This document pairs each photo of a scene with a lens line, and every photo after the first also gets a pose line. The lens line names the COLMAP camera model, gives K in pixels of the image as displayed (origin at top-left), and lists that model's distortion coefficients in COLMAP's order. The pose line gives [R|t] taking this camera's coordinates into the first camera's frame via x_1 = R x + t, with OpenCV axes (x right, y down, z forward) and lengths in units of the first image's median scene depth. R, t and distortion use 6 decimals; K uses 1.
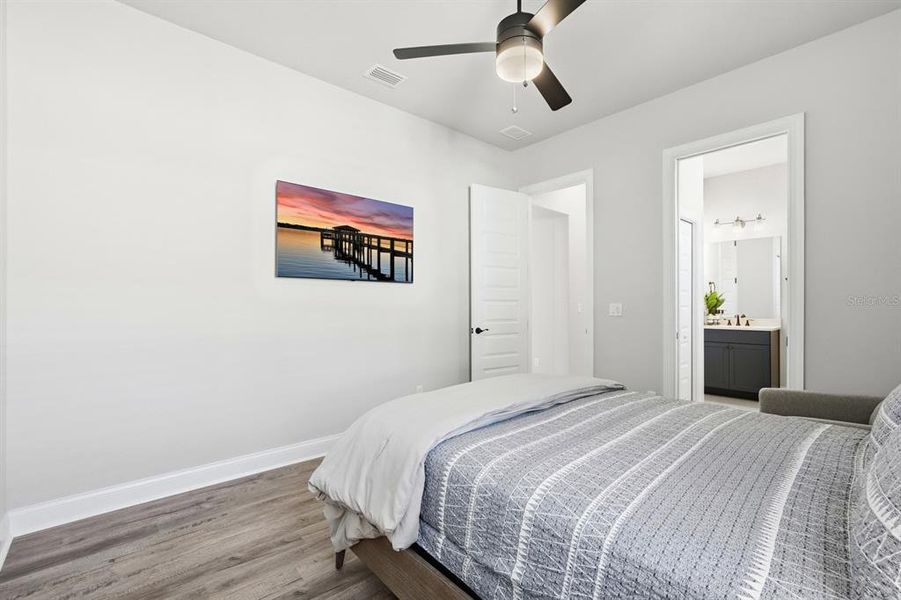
lens RADIAL K [[405.0, 0, 450.5], [0, 405.0, 300.0], [0, 0, 1]] dist [-0.005798, 0.000307]
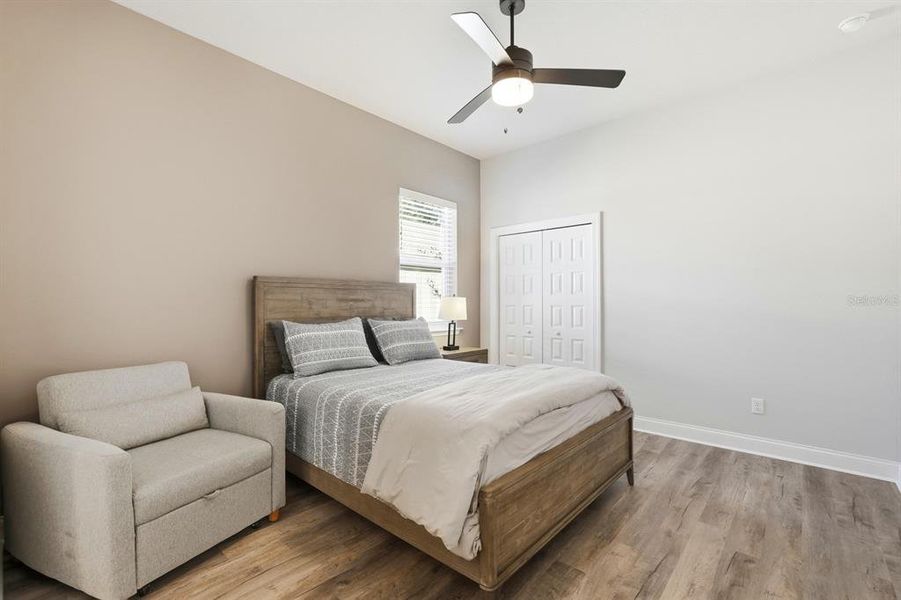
lens RADIAL K [[405.0, 0, 450.5], [0, 405.0, 300.0], [0, 0, 1]] dist [-0.005798, 0.000307]
pose [[-0.994503, -0.001924, -0.104691, 0.450322], [0.000455, 0.999742, -0.022692, 0.033350], [0.104708, -0.022615, -0.994246, 2.082103]]
